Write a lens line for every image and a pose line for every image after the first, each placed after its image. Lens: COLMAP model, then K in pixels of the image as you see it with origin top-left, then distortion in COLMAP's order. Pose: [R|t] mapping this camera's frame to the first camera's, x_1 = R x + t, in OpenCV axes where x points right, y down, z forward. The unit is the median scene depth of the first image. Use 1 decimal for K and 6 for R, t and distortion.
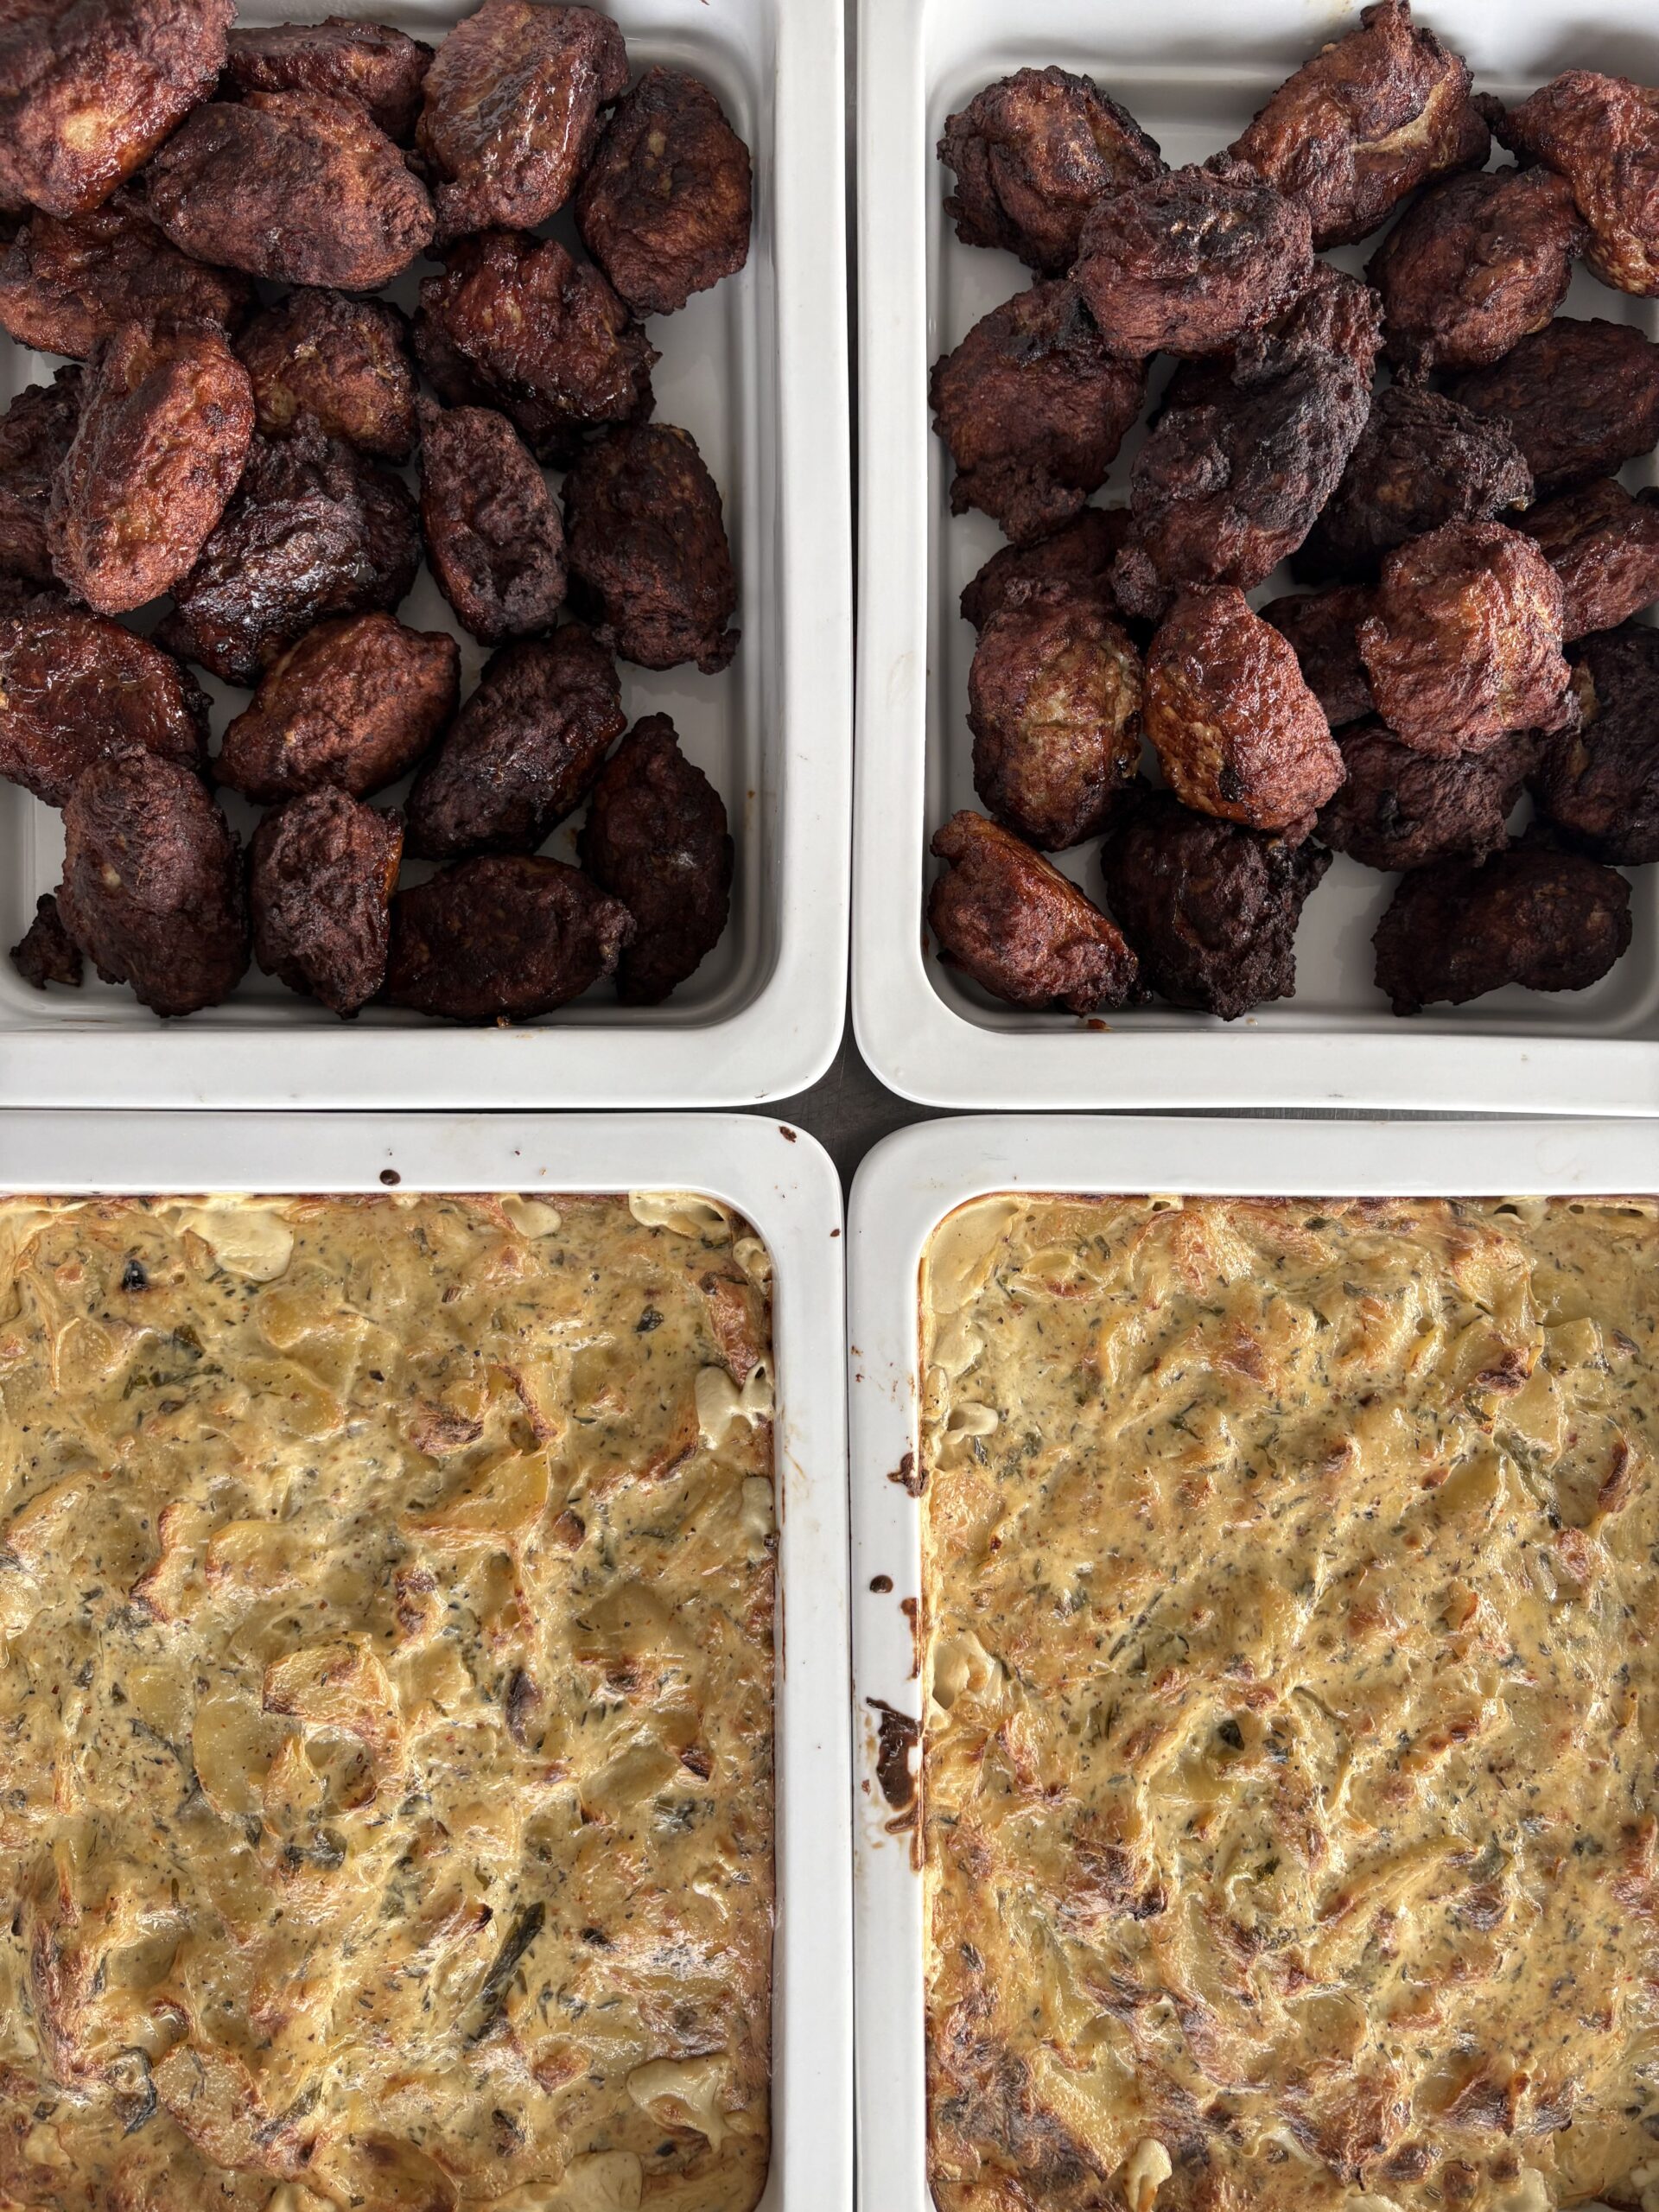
lens RADIAL K [[1663.8, 0, 827.4], [0, 1663.8, 1113.3], [0, 0, 1]] dist [0.030402, -0.043681]
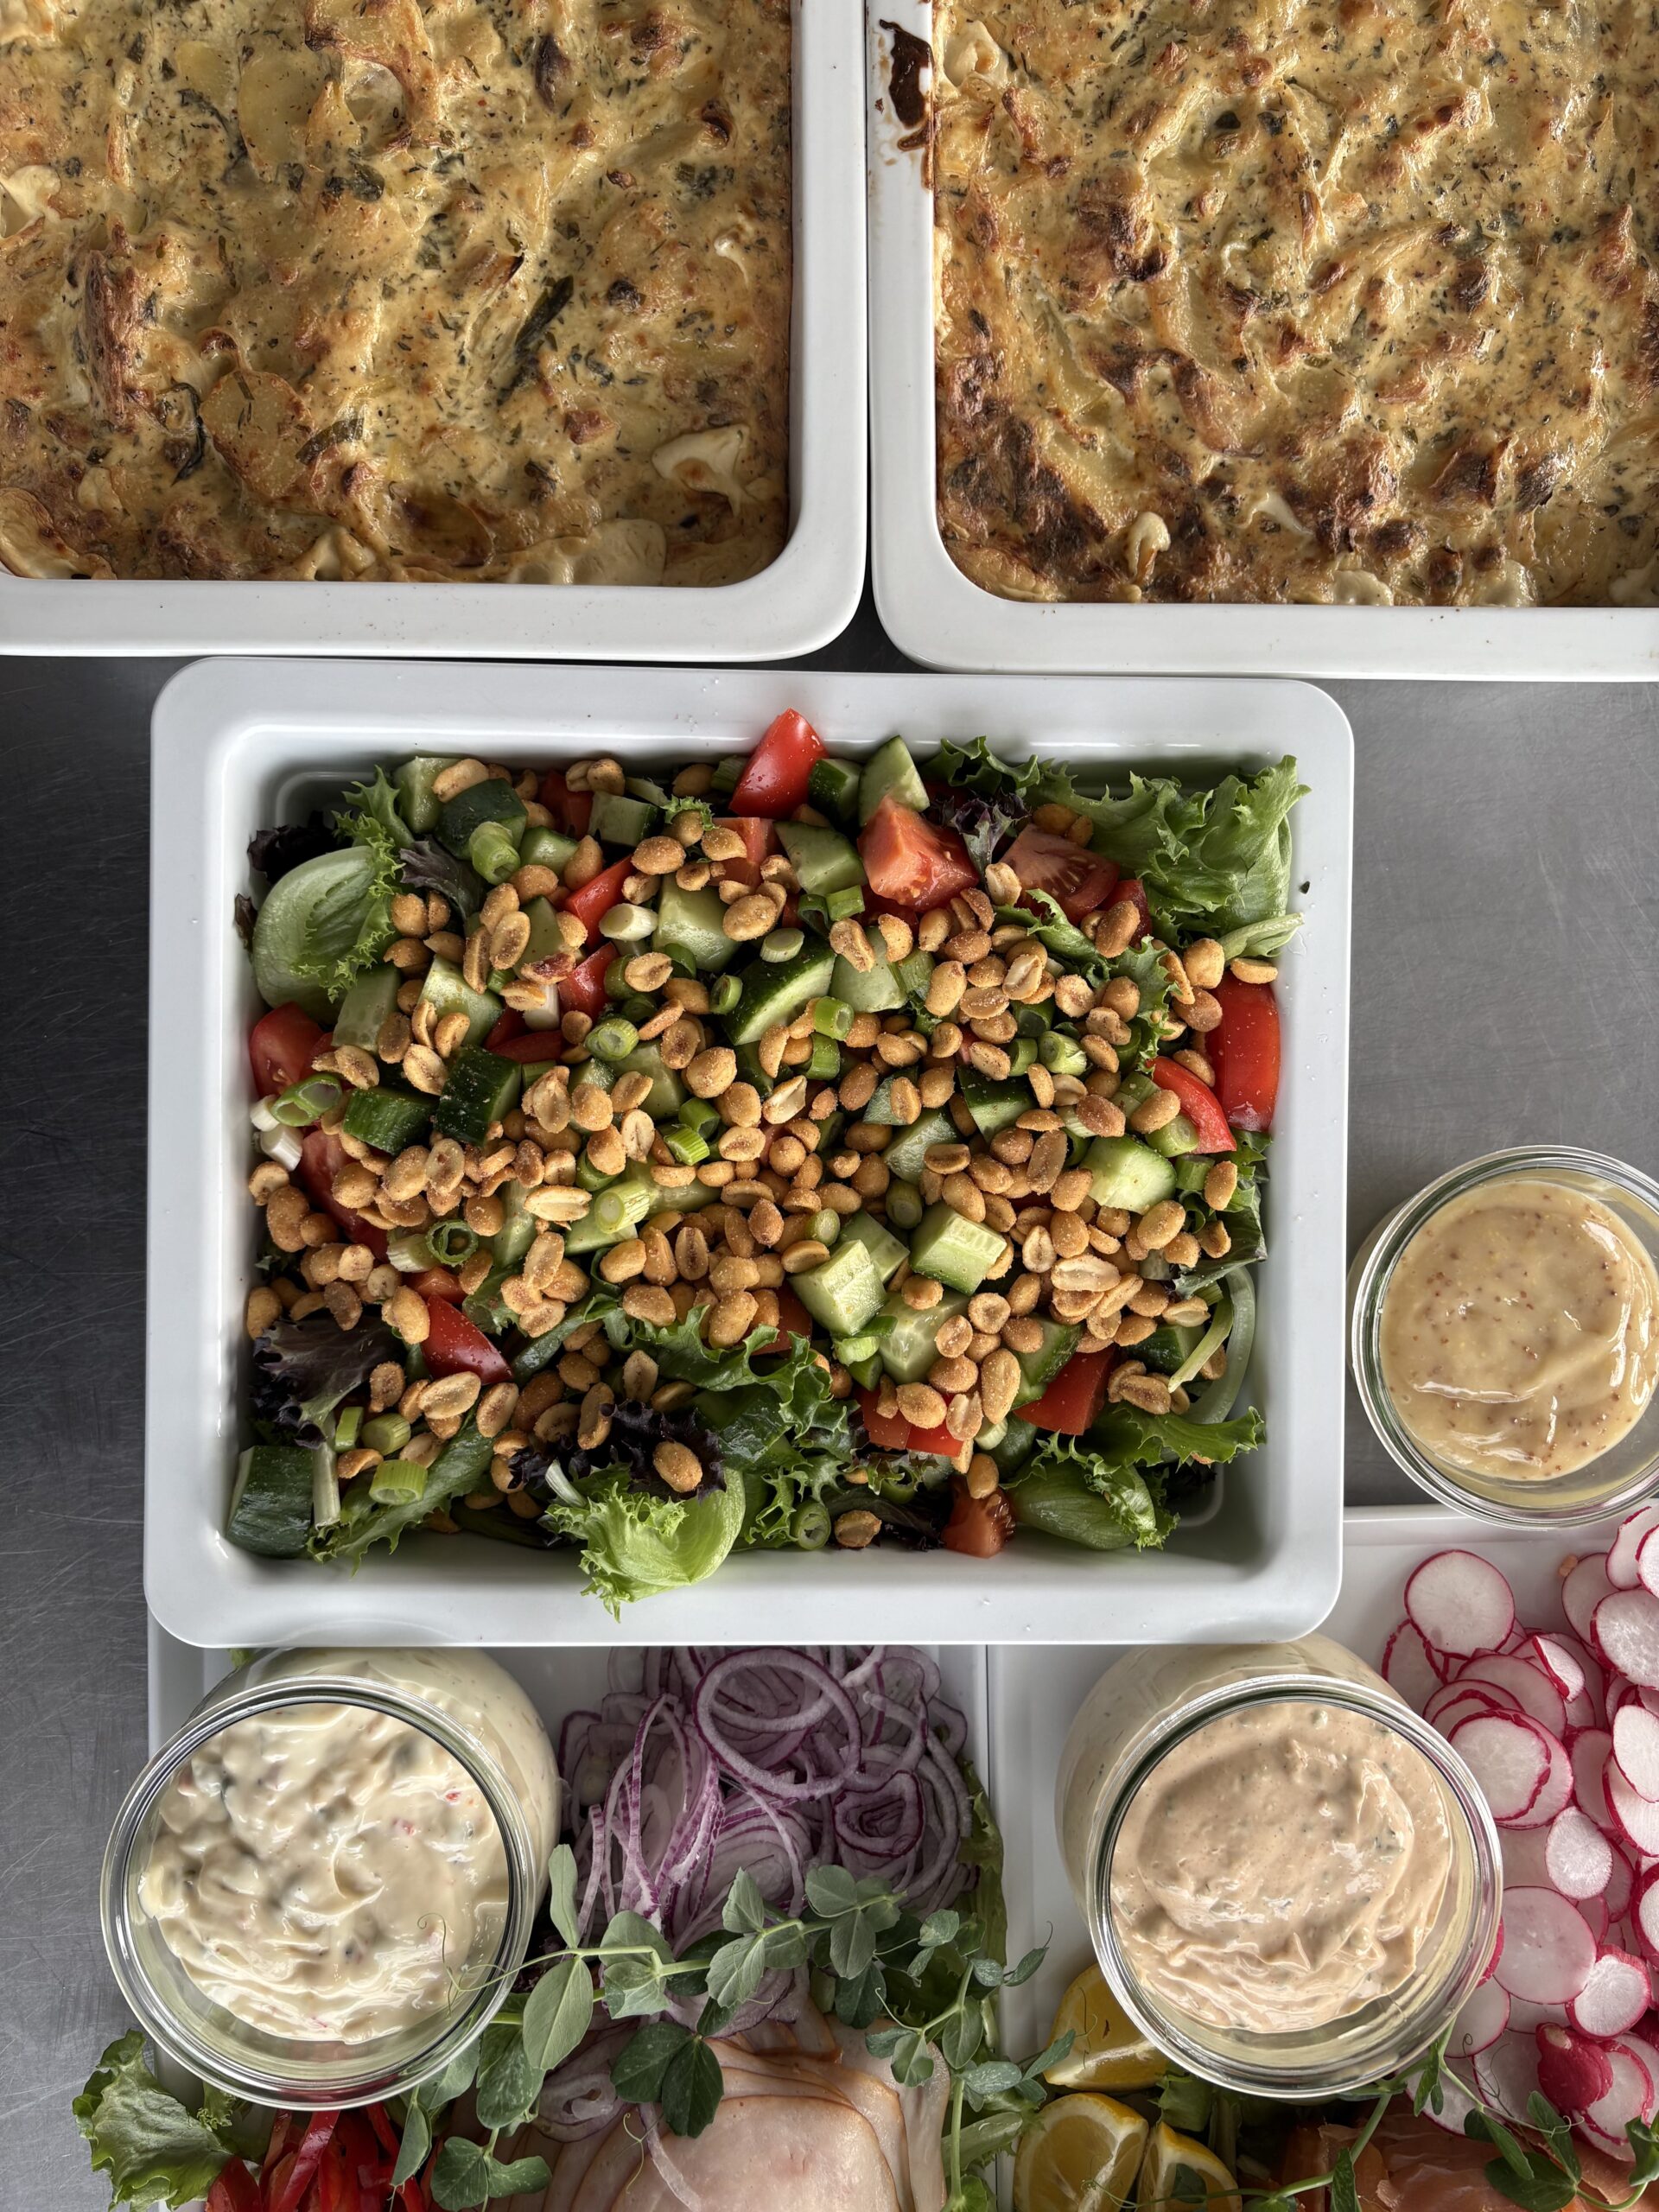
lens RADIAL K [[1663.8, 0, 828.9], [0, 1663.8, 1128.2], [0, 0, 1]] dist [0.030402, -0.043681]
pose [[0.999997, -0.000889, -0.002431, -0.006229], [0.000921, 0.999913, 0.013170, 0.997953], [0.002419, -0.013172, 0.999910, -0.057491]]
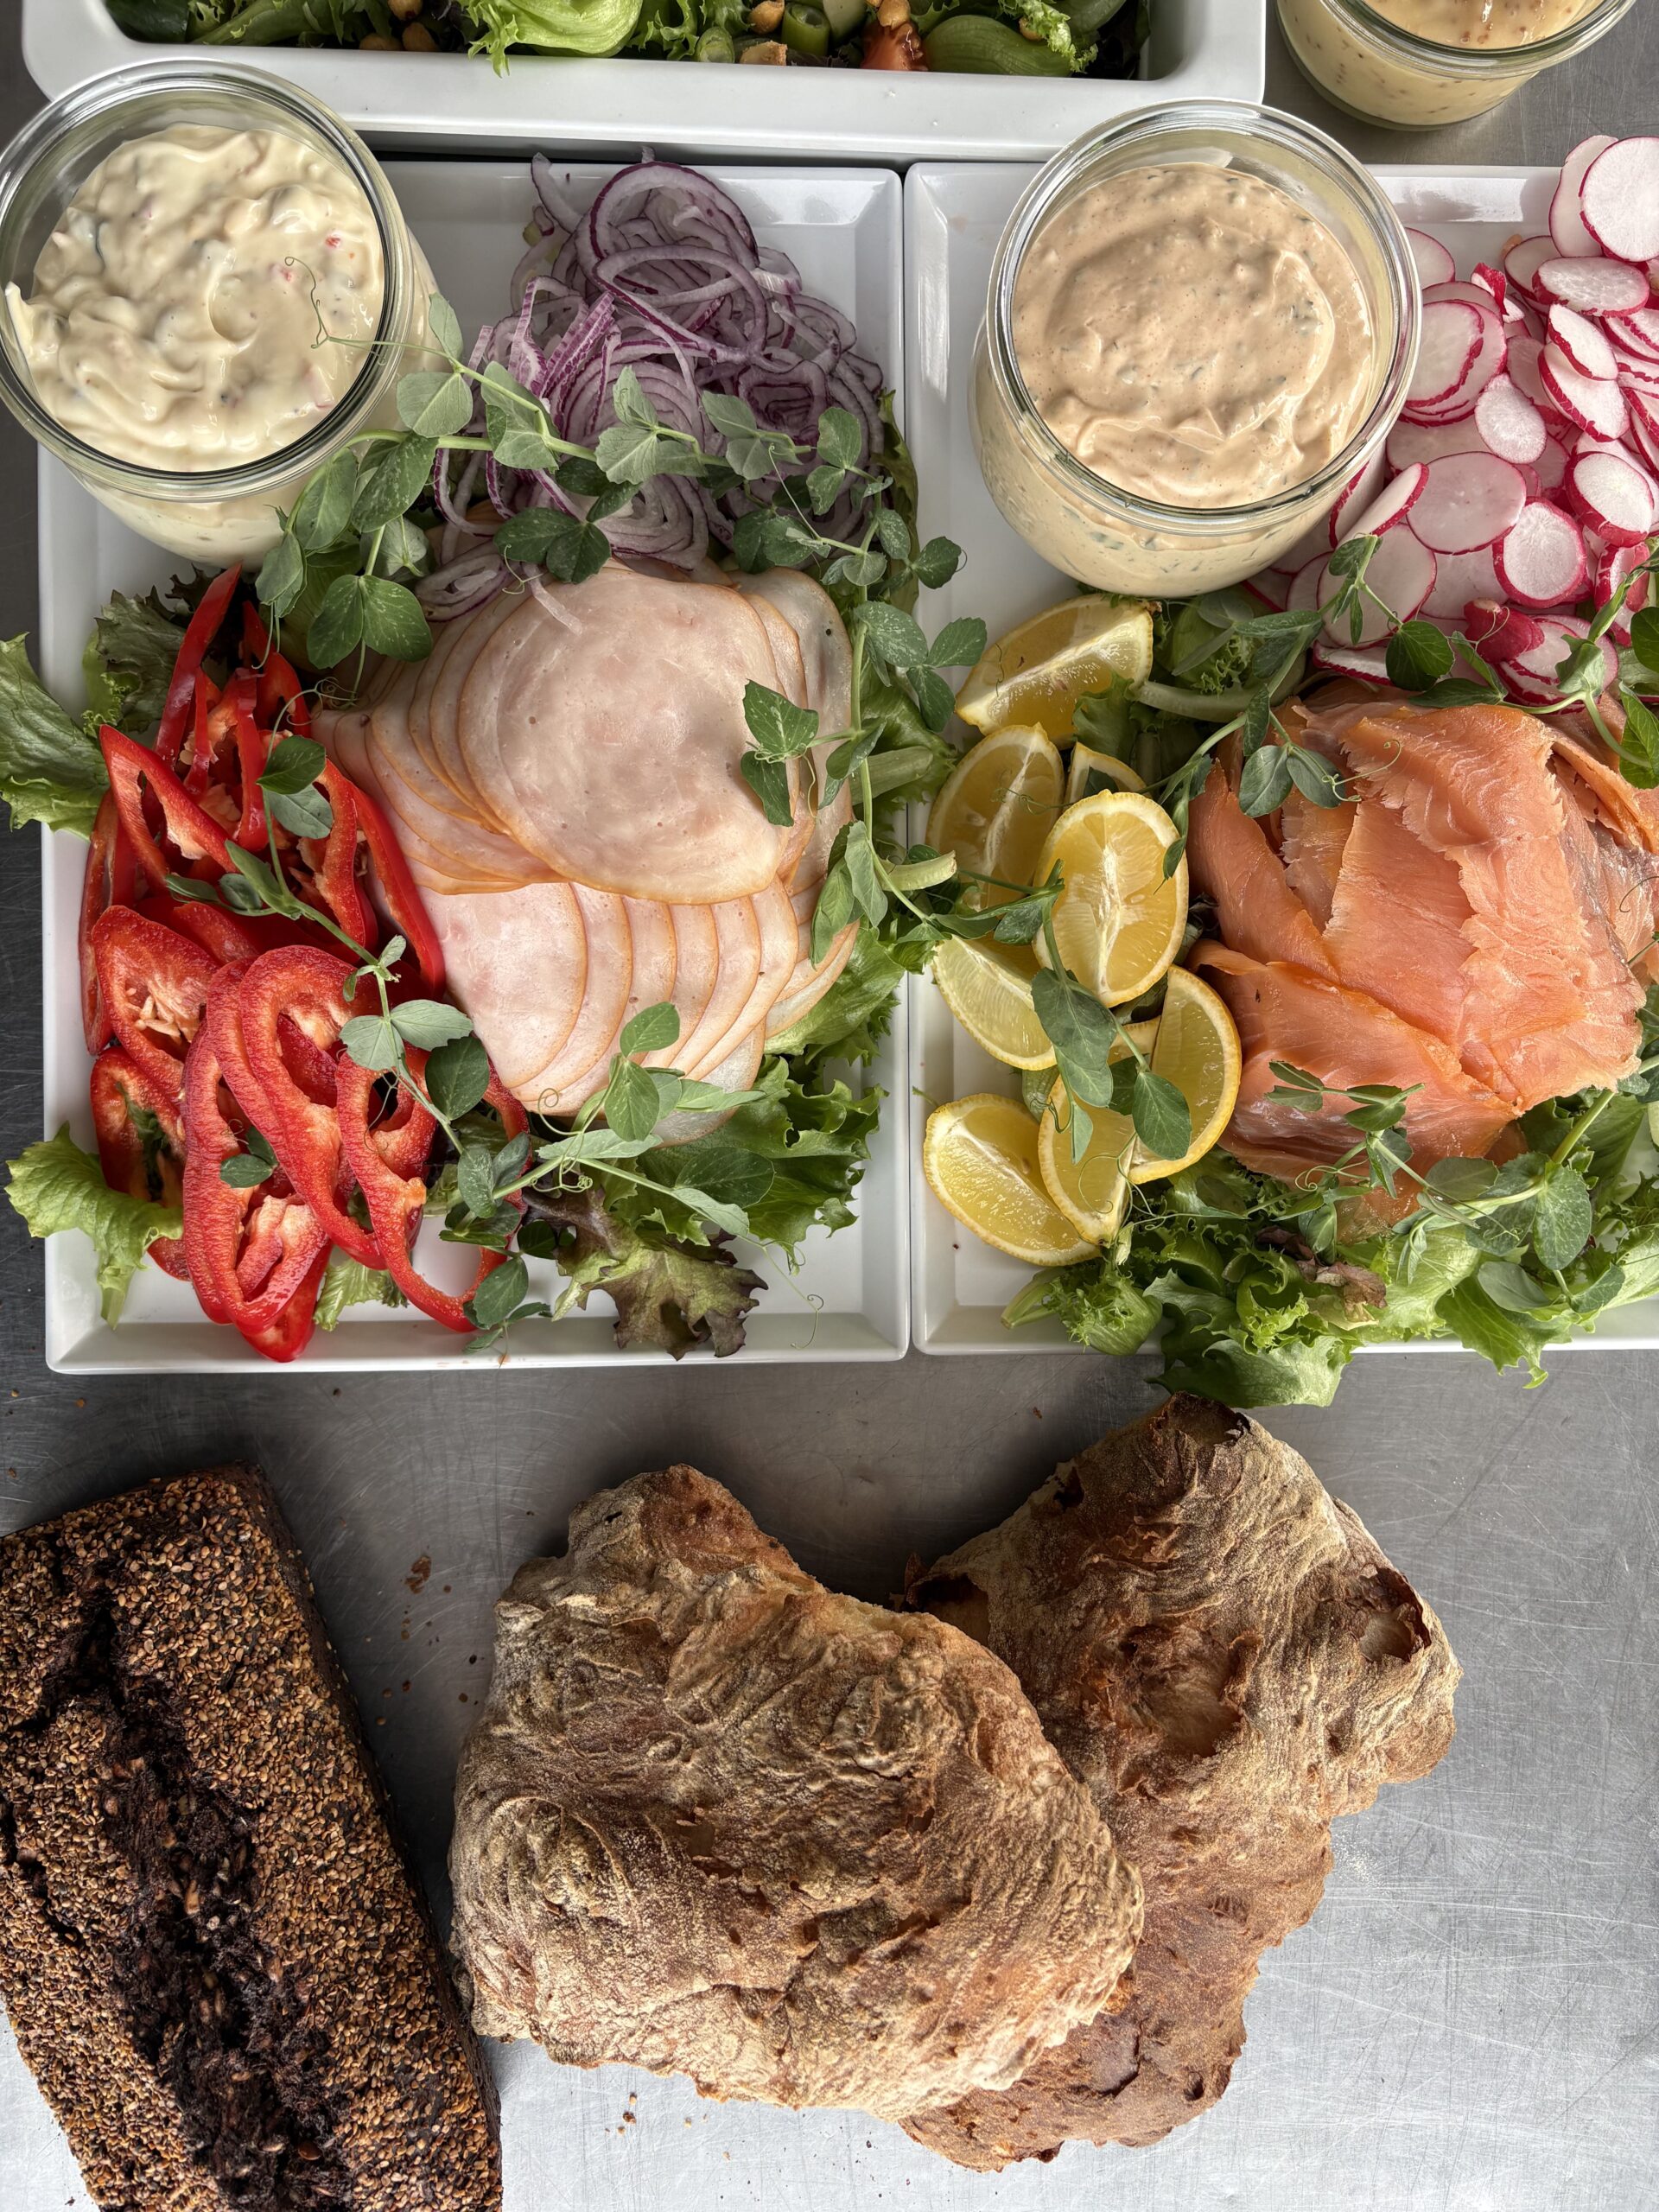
lens RADIAL K [[1663.8, 0, 830.7], [0, 1663.8, 1128.7], [0, 0, 1]] dist [0.030402, -0.043681]
pose [[0.999819, 0.009845, -0.016286, 0.073420], [-0.009605, 0.999846, 0.014719, 1.898641], [0.016428, -0.014559, 0.999759, -0.032314]]
